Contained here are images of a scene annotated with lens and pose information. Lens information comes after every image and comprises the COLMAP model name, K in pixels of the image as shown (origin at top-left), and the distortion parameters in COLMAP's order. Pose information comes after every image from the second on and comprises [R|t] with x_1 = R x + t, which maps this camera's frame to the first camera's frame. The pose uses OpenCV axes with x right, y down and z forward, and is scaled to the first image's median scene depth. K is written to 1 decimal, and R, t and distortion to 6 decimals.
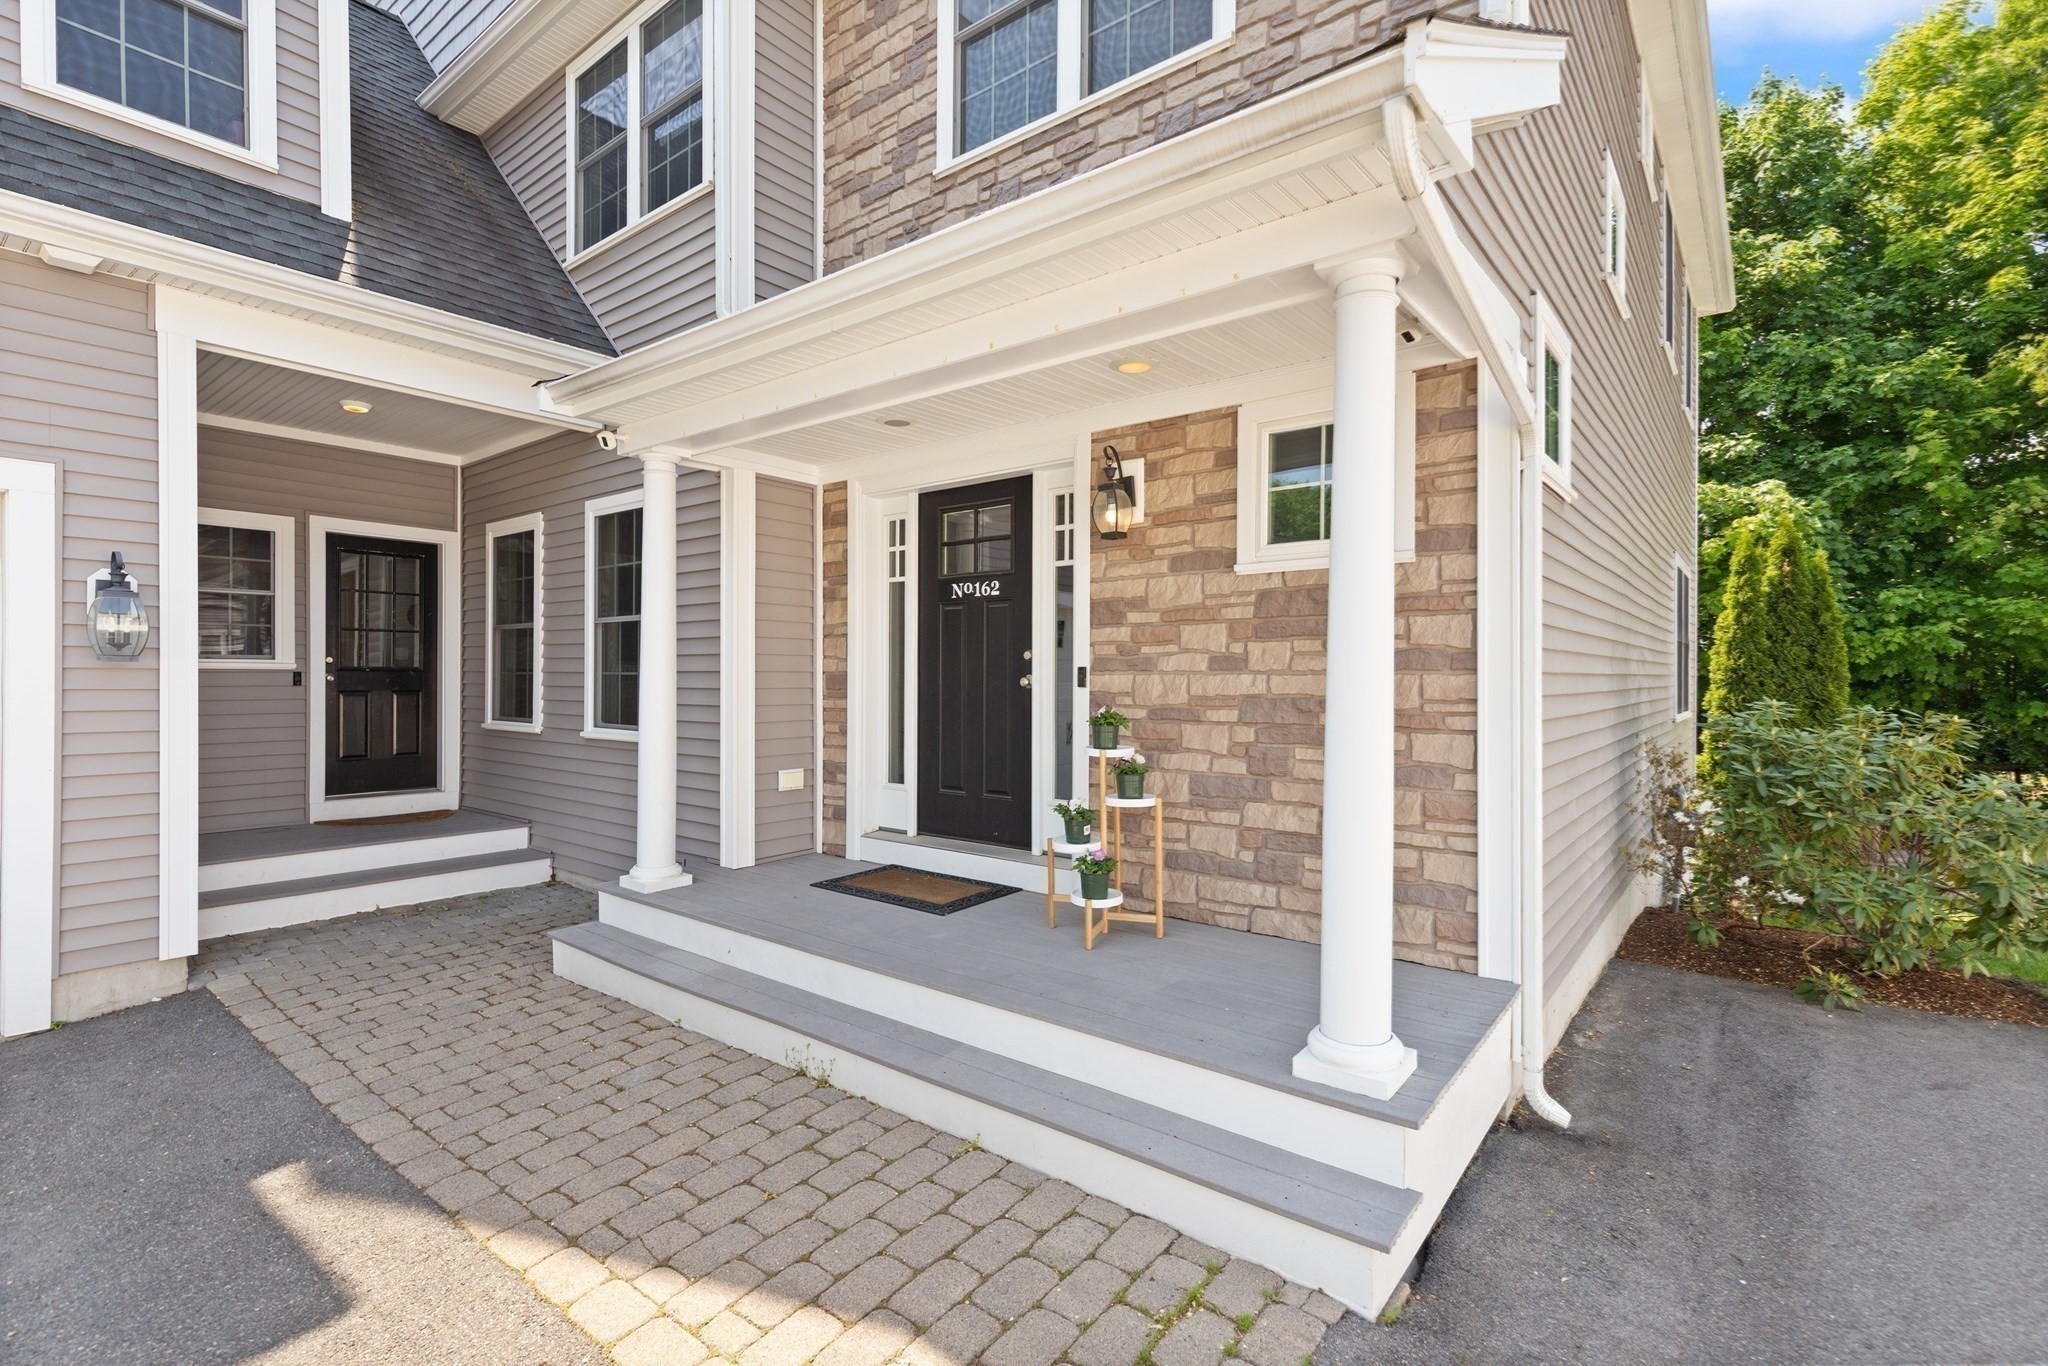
lens RADIAL K [[938.7, 0, 1039.6], [0, 938.7, 675.5], [0, 0, 1]] dist [0.014315, 0.000057]
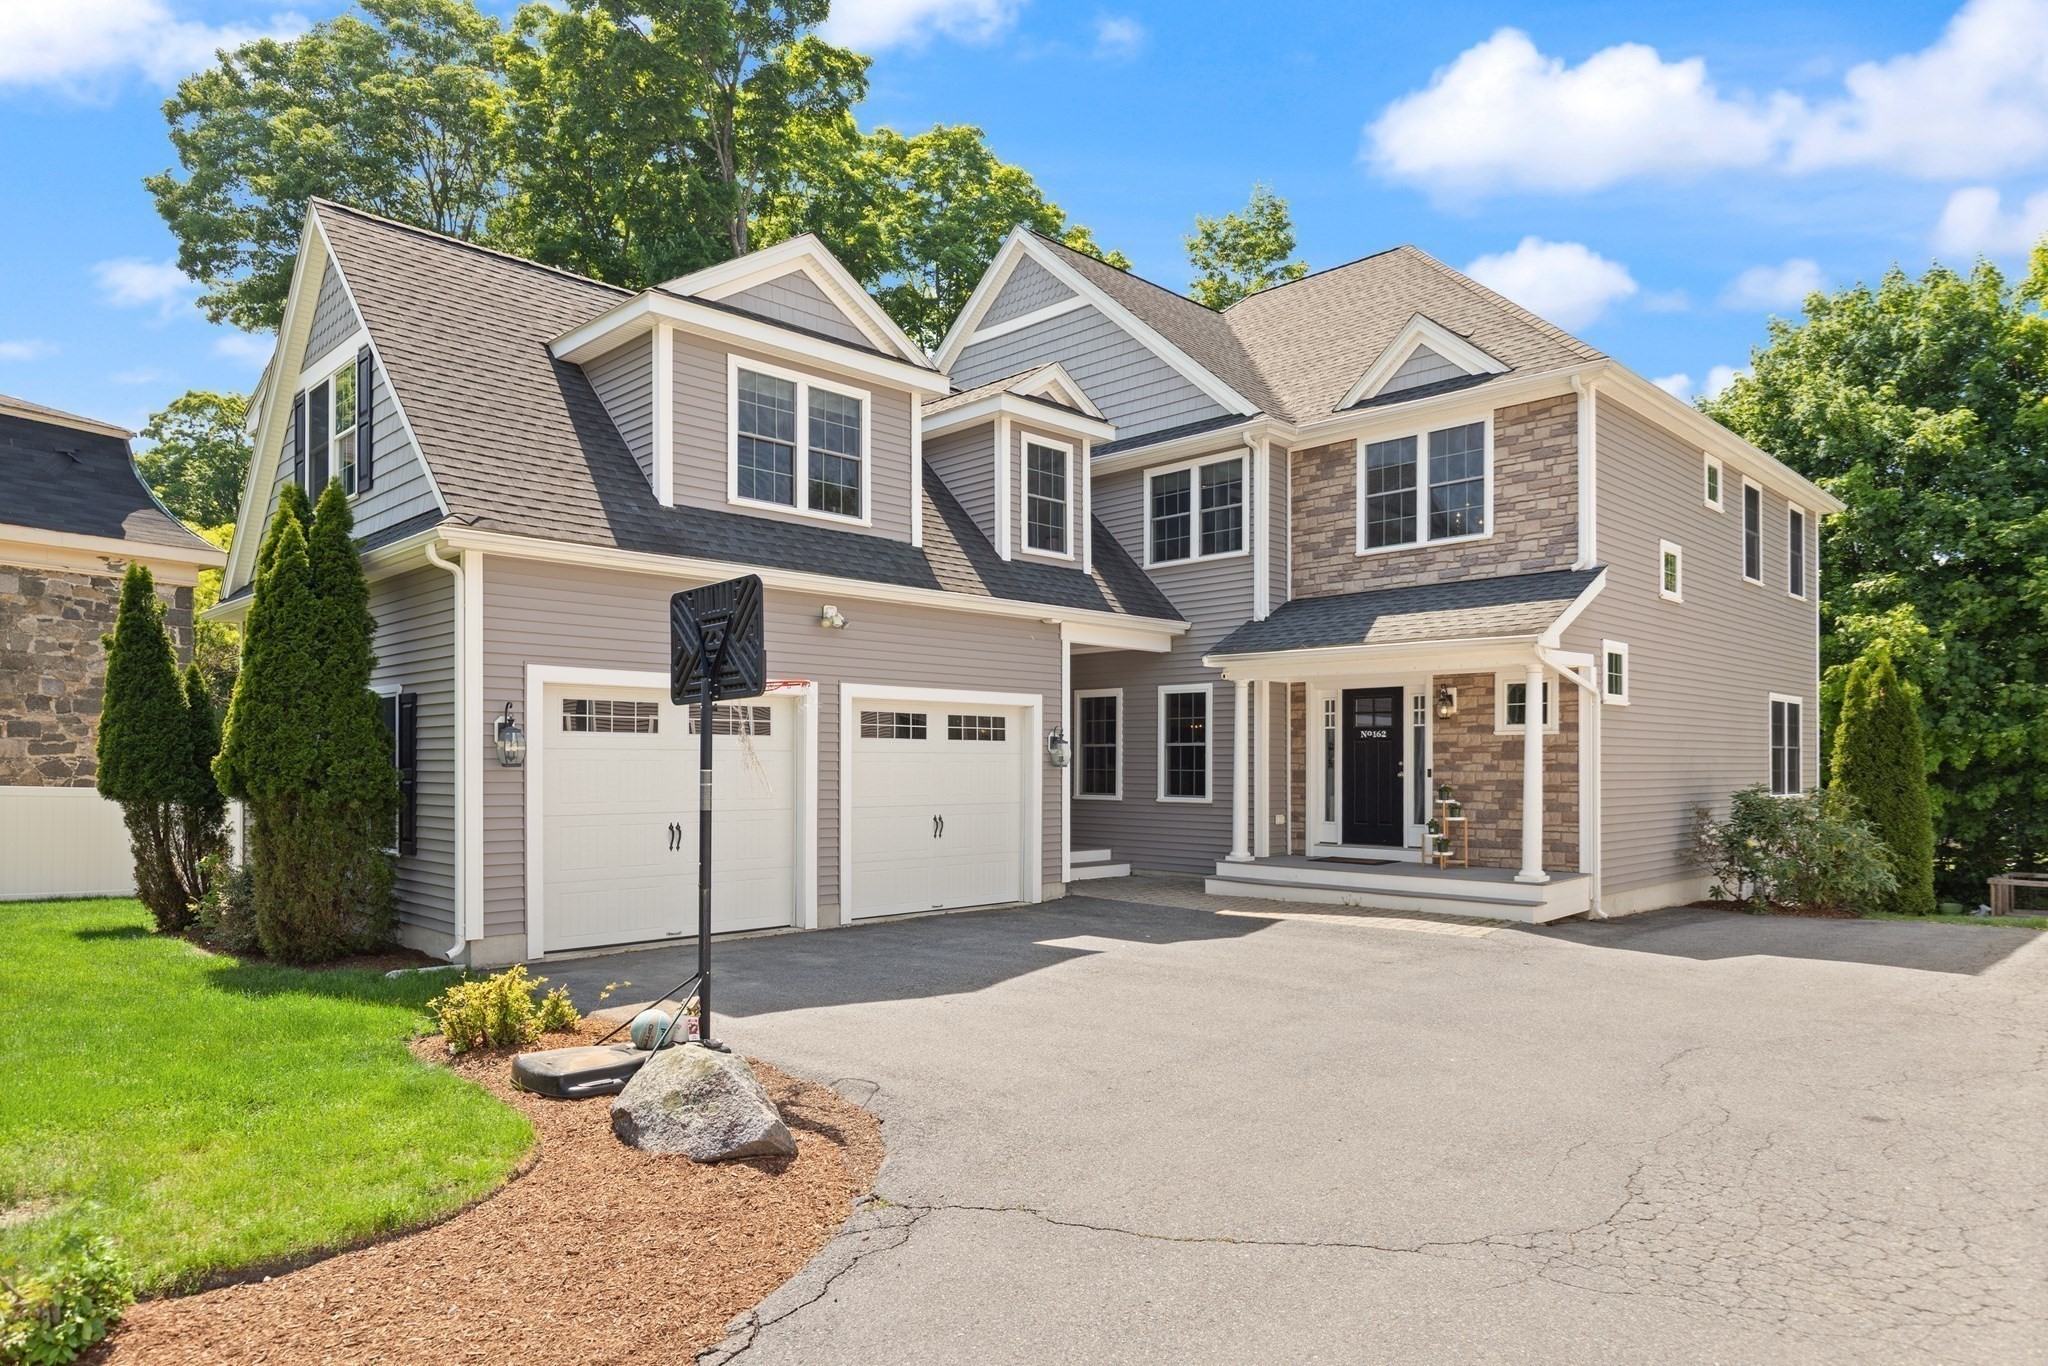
lens RADIAL K [[1247.0, 0, 1031.5], [0, 1247.0, 757.1], [0, 0, 1]] dist [-0.006766, -0.000826]
pose [[0.992473, -0.001482, -0.122452, -0.565745], [0.000879, 0.999987, -0.004975, -0.023704], [0.122458, 0.004830, 0.992462, -2.281891]]
